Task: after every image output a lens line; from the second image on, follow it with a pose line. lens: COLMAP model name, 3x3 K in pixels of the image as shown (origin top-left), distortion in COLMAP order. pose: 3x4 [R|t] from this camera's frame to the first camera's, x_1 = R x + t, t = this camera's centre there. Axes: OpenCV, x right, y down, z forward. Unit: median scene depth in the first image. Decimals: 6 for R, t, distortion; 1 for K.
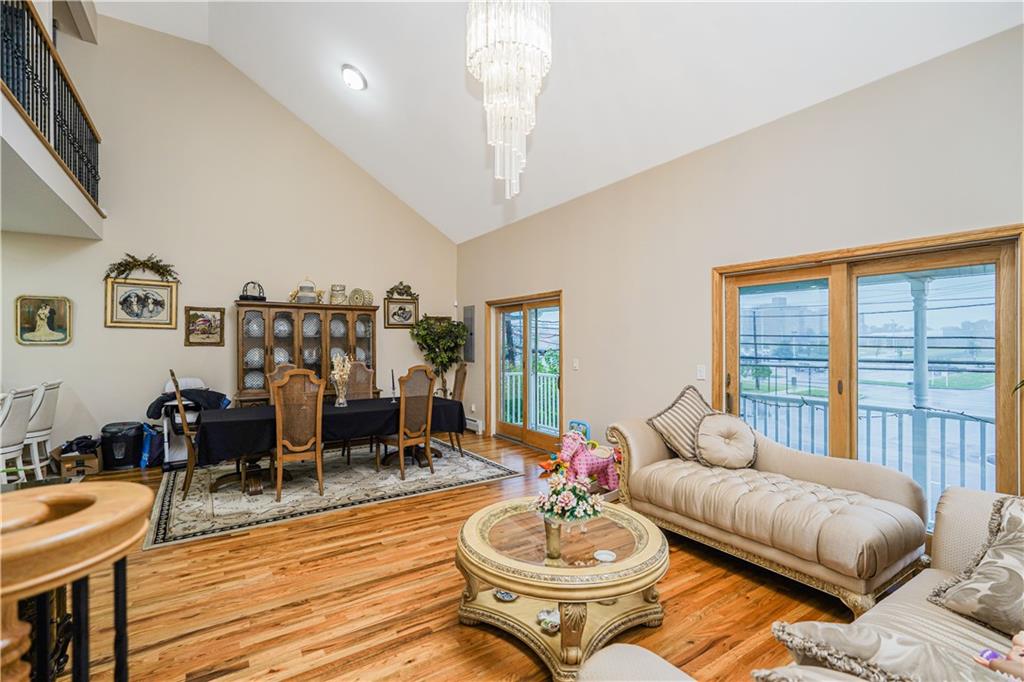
lens RADIAL K [[470.0, 0, 506.9], [0, 470.0, 344.0], [0, 0, 1]] dist [-0.002254, 0.001436]
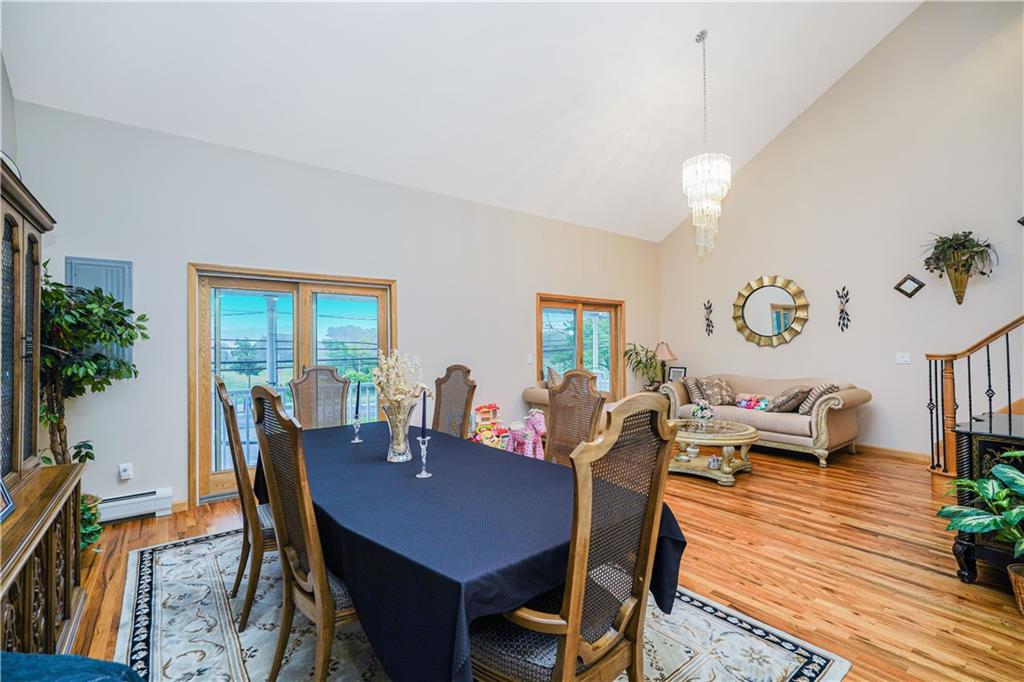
lens RADIAL K [[453.6, 0, 511.1], [0, 453.6, 343.4], [0, 0, 1]] dist [-0.015796, 0.008423]
pose [[-0.087891, 0.013205, 0.996043, -0.817369], [0.013298, 0.999839, -0.012082, 0.020823], [-0.996041, 0.012183, -0.088053, 0.918987]]
